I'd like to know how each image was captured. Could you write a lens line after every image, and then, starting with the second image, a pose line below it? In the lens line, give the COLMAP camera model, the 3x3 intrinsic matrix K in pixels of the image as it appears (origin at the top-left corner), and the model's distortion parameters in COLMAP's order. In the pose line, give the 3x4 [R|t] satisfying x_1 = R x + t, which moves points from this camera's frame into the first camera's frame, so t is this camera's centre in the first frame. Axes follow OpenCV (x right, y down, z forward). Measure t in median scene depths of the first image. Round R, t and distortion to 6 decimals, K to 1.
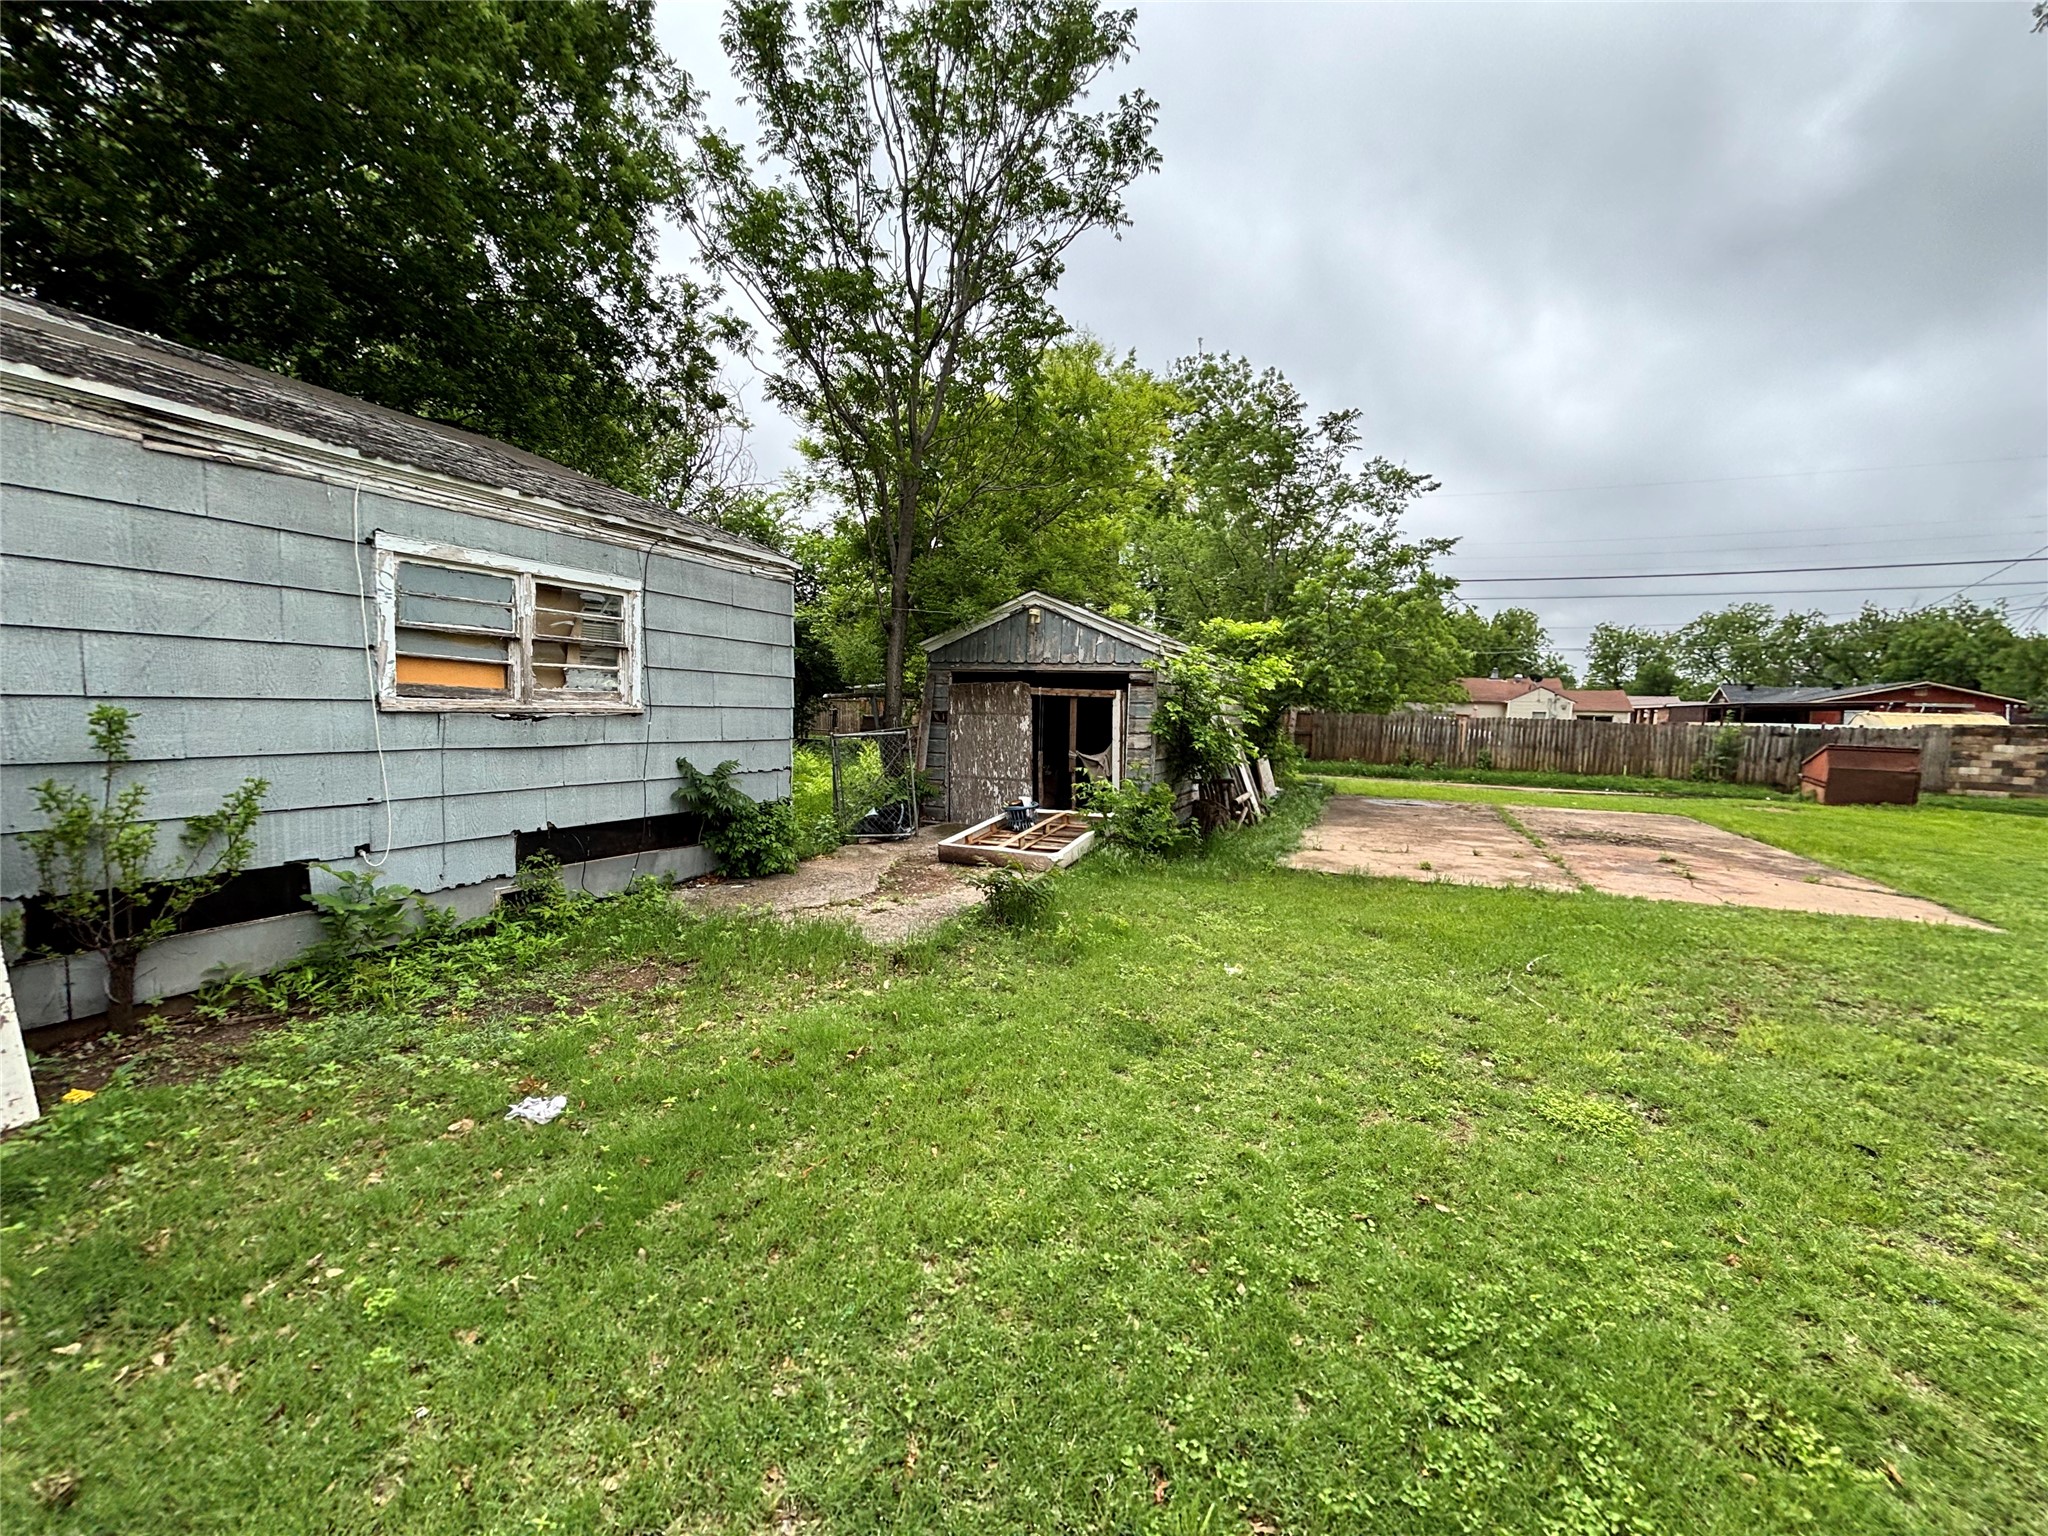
lens RADIAL K [[830.3, 0, 1024.0], [0, 830.3, 768.0], [0, 0, 1]] dist [0.001349, 0.000266]
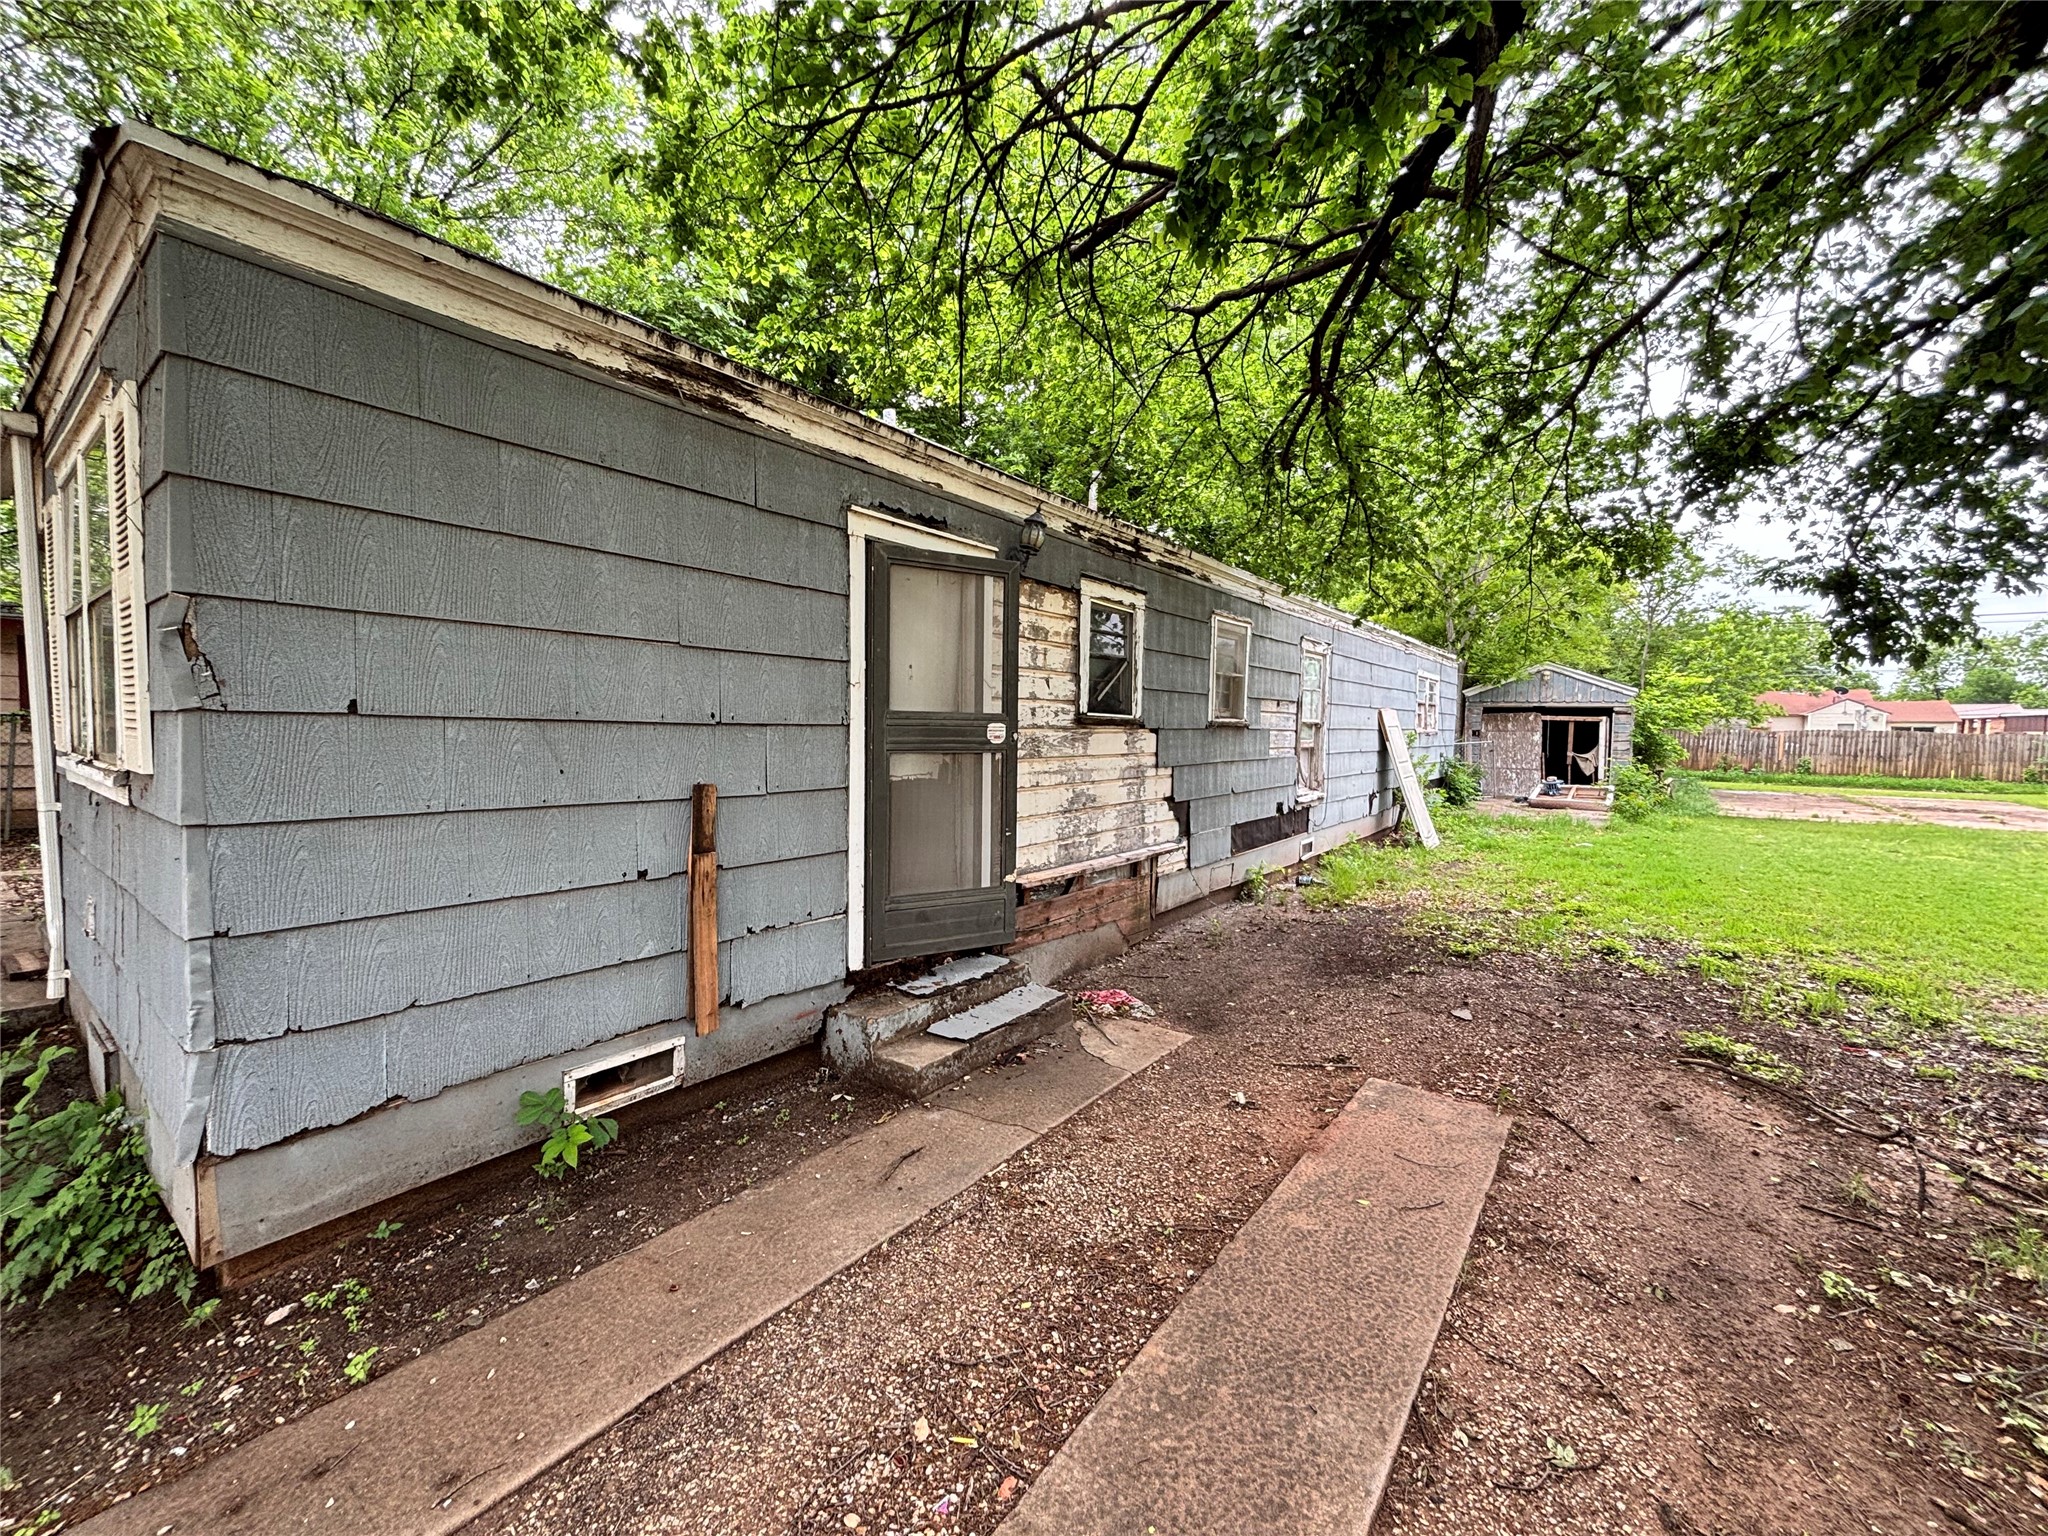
lens RADIAL K [[830.3, 0, 1024.0], [0, 830.3, 768.0], [0, 0, 1]] dist [0.001349, 0.000266]
pose [[0.977656, -0.002665, -0.210194, -1.122293], [-0.002168, 0.999739, -0.022762, 0.089574], [0.210199, 0.022709, 0.977395, -1.527525]]
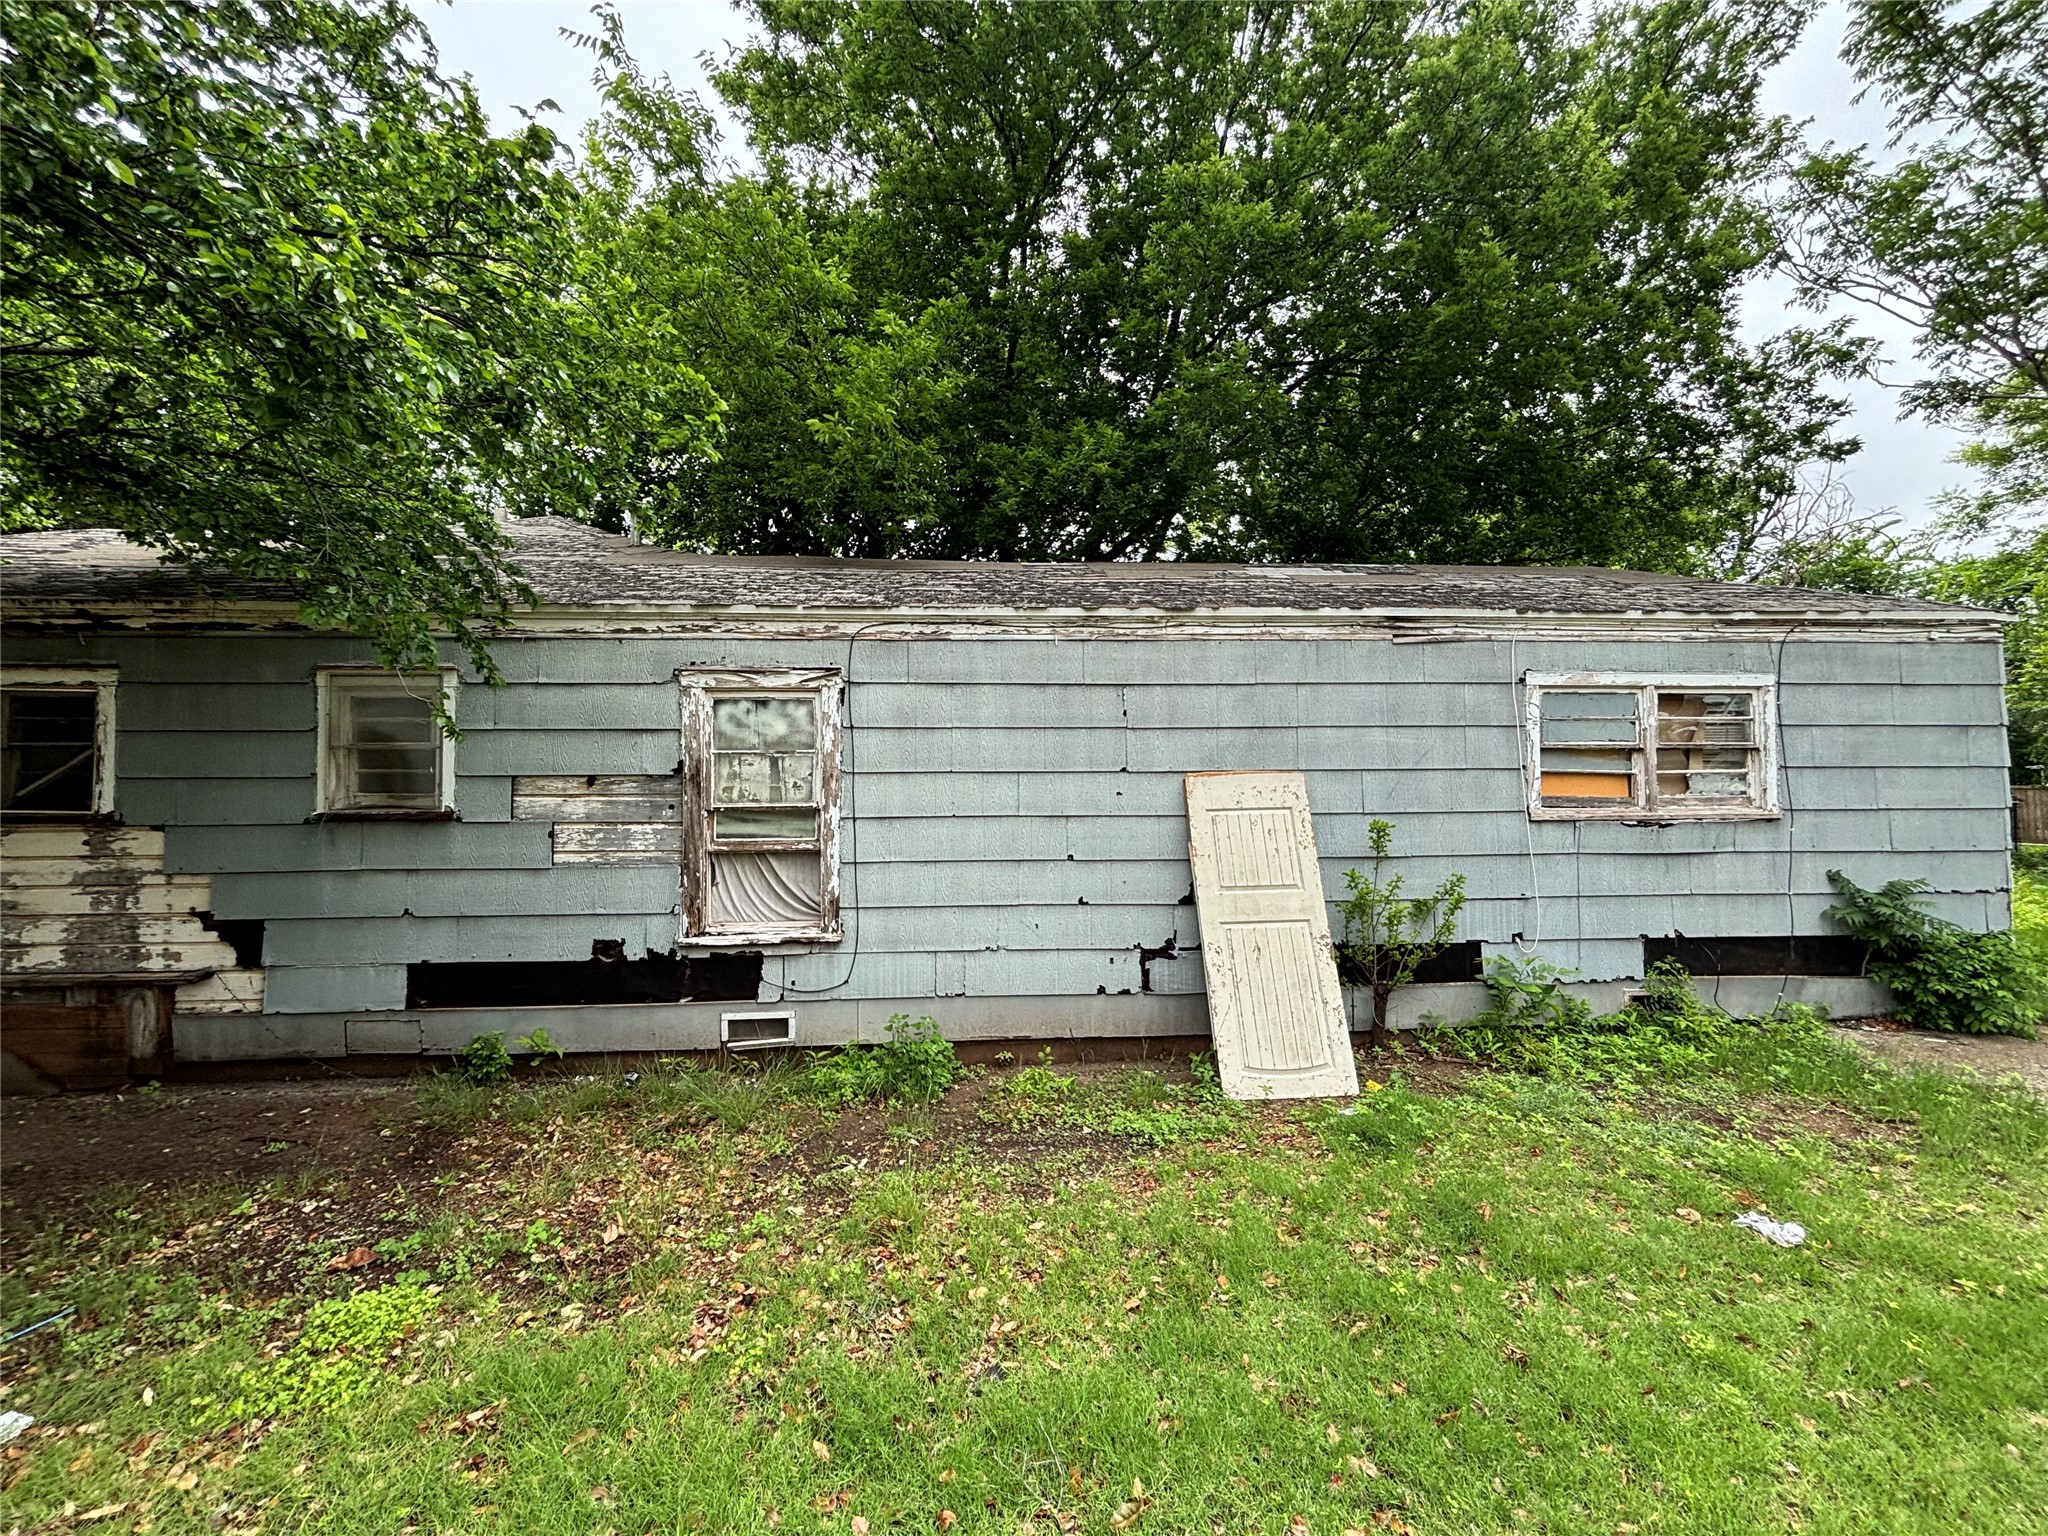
lens RADIAL K [[830.3, 0, 1024.0], [0, 830.3, 768.0], [0, 0, 1]] dist [0.001349, 0.000266]
pose [[0.473840, -0.058199, -0.878685, -0.056979], [-0.045136, 0.994897, -0.090237, -0.002346], [0.879453, 0.082419, 0.468796, -0.157531]]
